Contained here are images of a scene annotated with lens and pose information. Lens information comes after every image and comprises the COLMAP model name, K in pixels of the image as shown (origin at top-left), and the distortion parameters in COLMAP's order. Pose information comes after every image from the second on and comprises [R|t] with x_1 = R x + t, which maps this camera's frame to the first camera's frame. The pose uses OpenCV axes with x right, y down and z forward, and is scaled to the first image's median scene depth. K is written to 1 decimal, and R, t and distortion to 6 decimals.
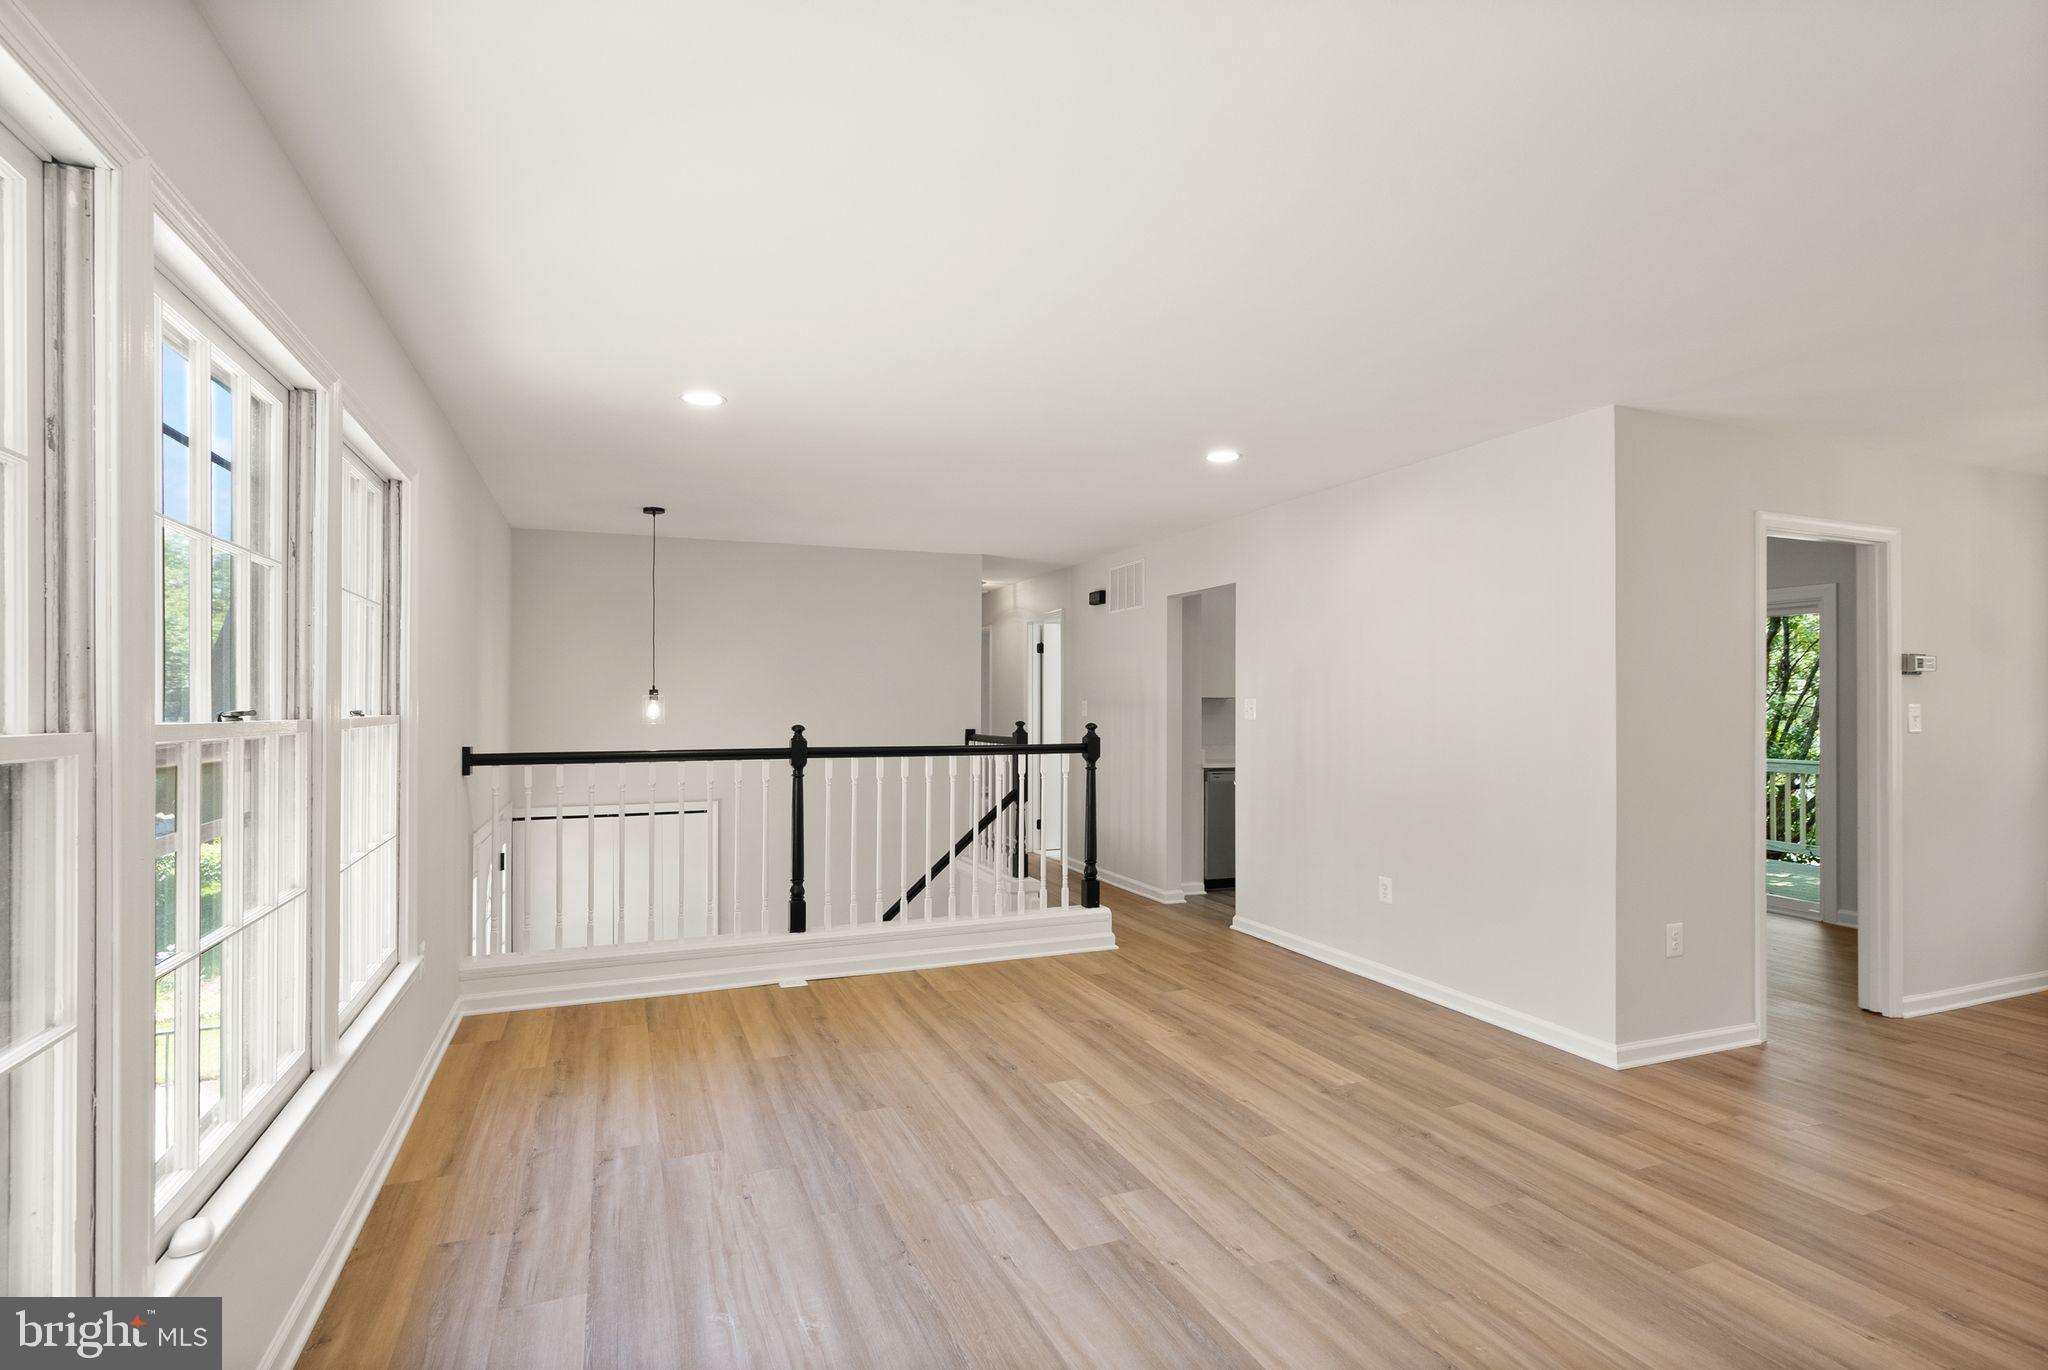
lens RADIAL K [[988.3, 0, 1019.1], [0, 988.3, 697.9], [0, 0, 1]] dist [0.004940, 0.000544]
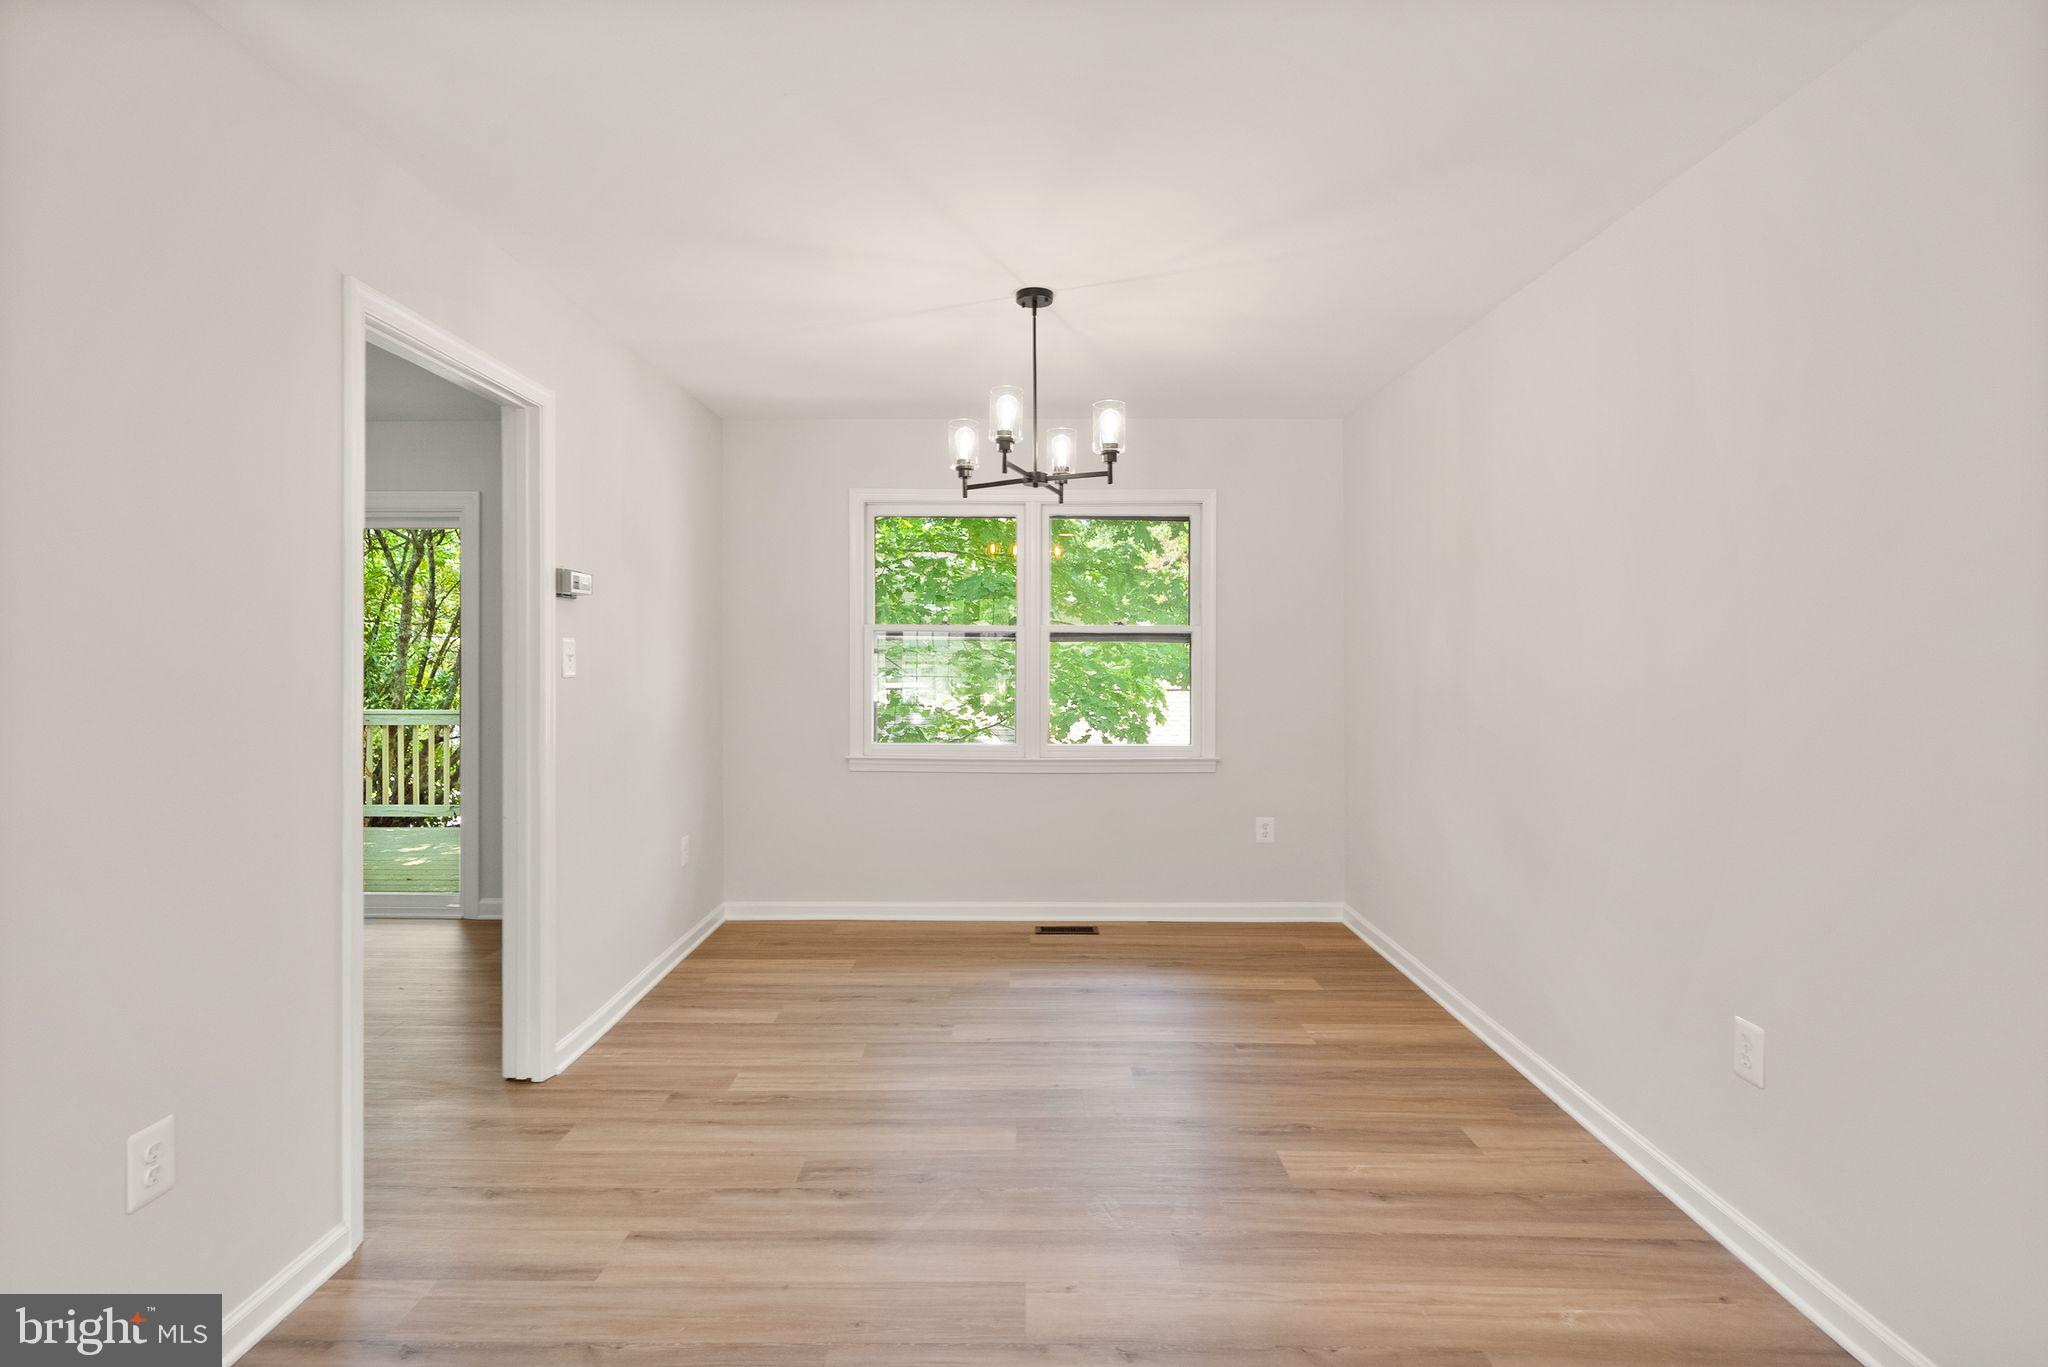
lens RADIAL K [[993.6, 0, 1016.8], [0, 993.6, 652.6], [0, 0, 1]] dist [-0.001077, -0.000104]
pose [[0.377665, -0.001626, 0.925941, 0.361544], [-0.004842, 0.999981, 0.003731, 0.012915], [-0.925930, -0.005893, 0.377650, 0.433848]]
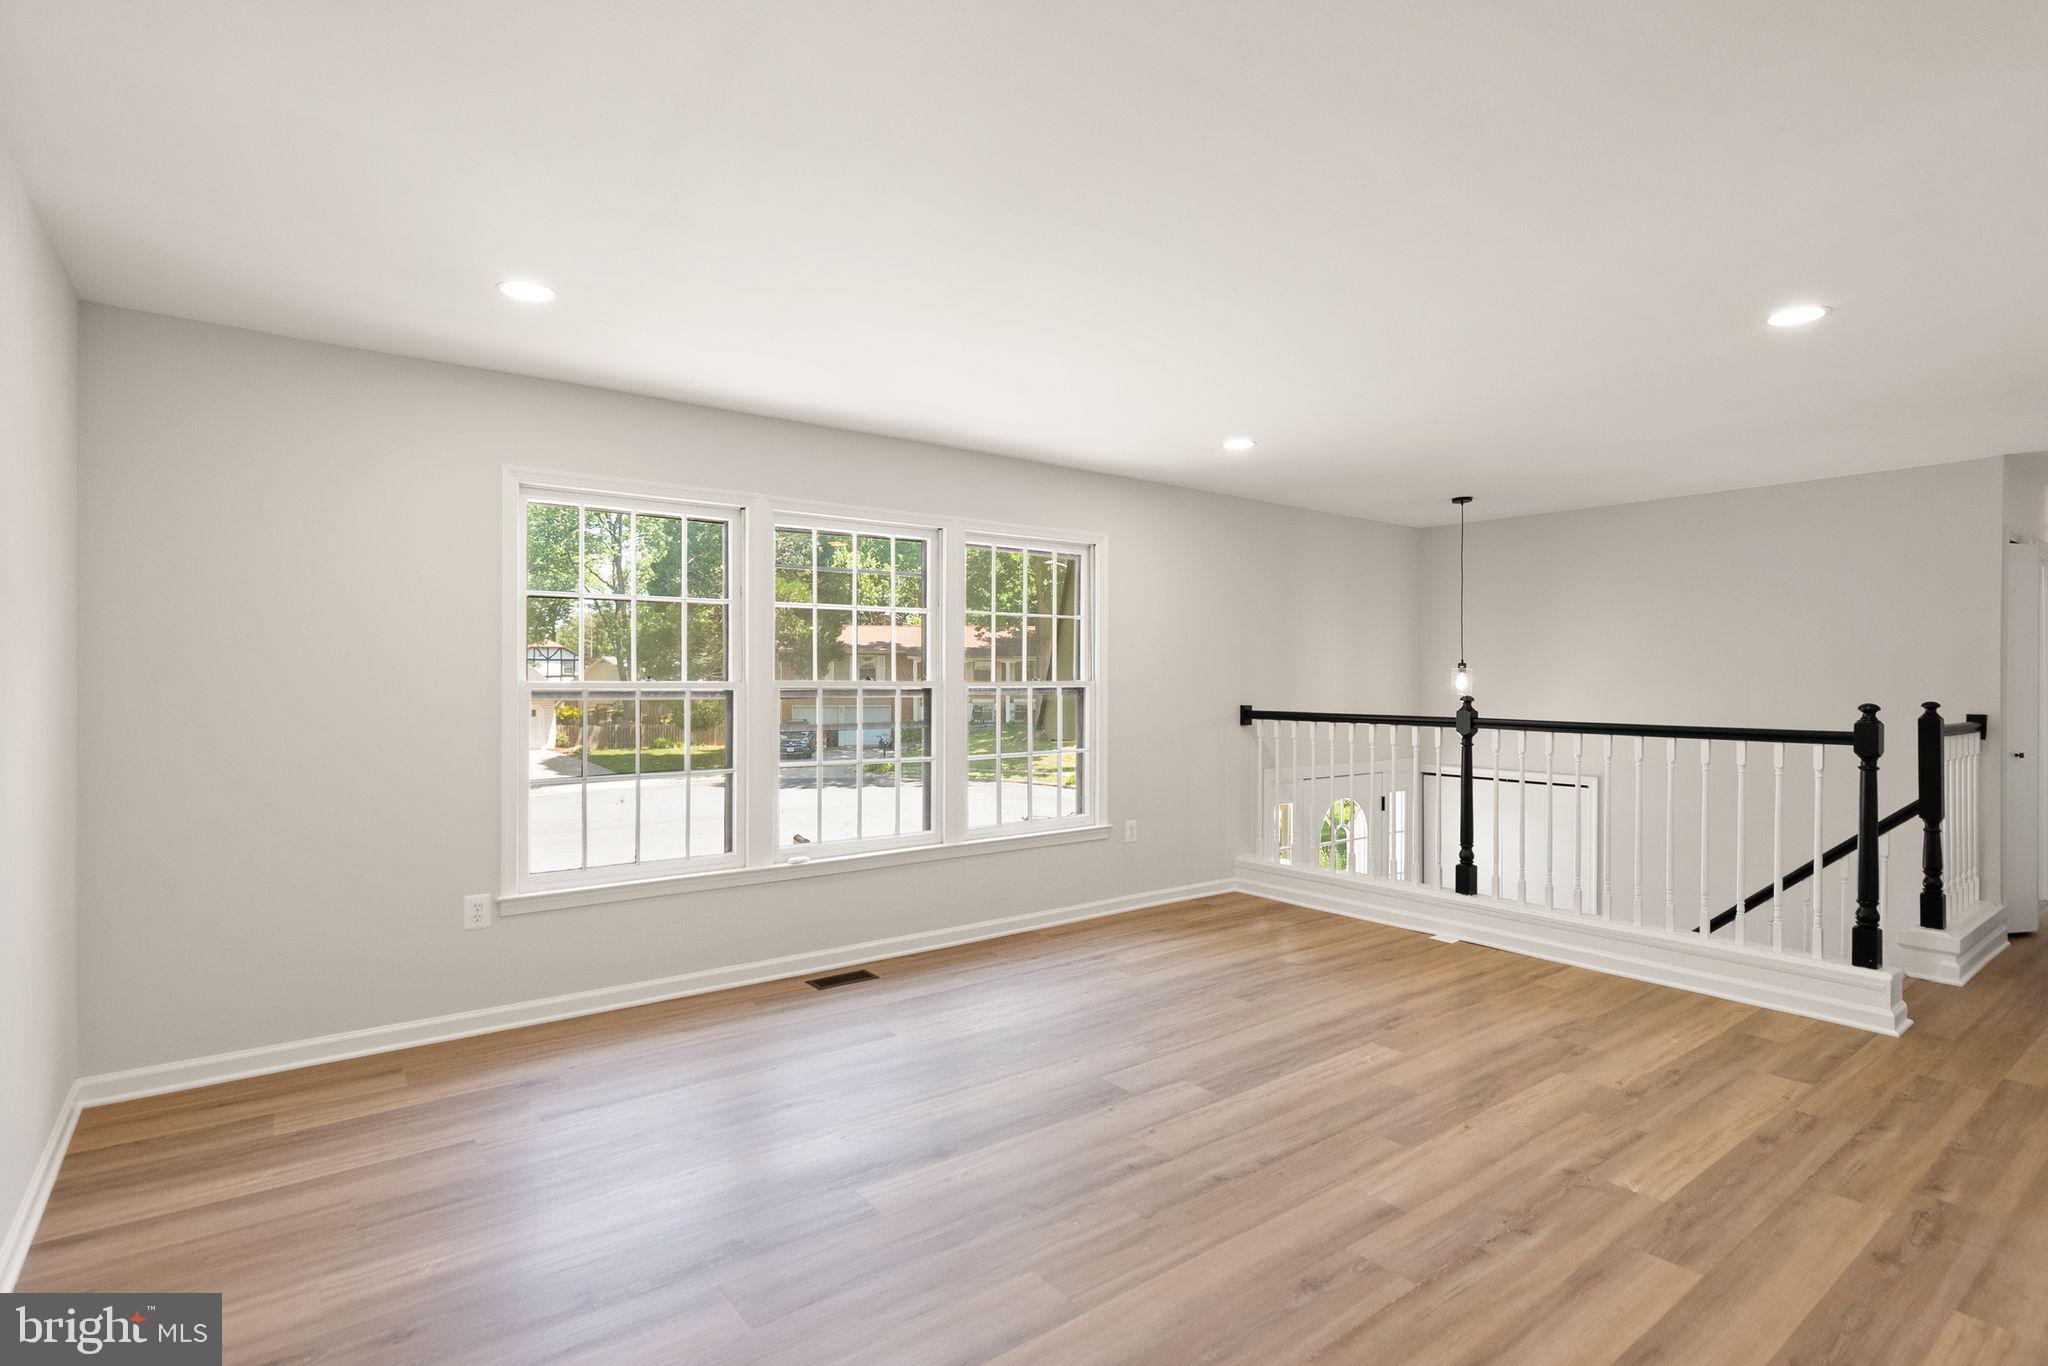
lens RADIAL K [[1011.9, 0, 1018.9], [0, 1011.9, 660.8], [0, 0, 1]] dist [0.000603, 0.001126]
pose [[0.266438, -0.016751, -0.963707, 0.793558], [0.004352, 0.999860, -0.016176, 0.007033], [0.963842, 0.000116, 0.266473, 0.305943]]
